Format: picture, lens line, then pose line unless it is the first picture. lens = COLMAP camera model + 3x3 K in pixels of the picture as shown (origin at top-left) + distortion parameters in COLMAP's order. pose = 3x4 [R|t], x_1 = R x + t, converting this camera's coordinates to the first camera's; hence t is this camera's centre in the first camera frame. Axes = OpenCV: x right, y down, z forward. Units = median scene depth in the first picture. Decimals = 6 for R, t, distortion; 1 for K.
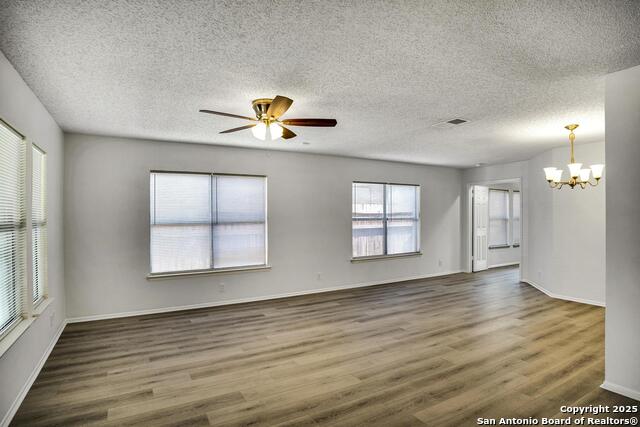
lens RADIAL K [[336.1, 0, 320.0], [0, 336.1, 213.5], [0, 0, 1]] dist [-0.000796, -0.000208]
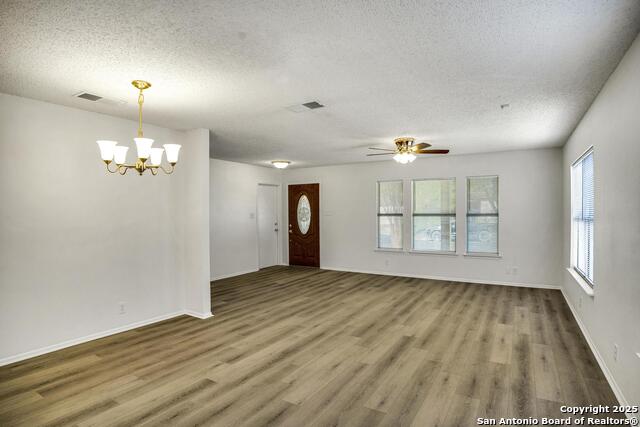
lens RADIAL K [[336.1, 0, 320.0], [0, 336.1, 213.5], [0, 0, 1]] dist [-0.000796, -0.000208]
pose [[-0.870747, 0.001972, -0.491728, 0.820190], [0.004860, 0.999978, -0.004595, 0.021654], [0.491708, -0.006391, -0.870737, 1.851995]]
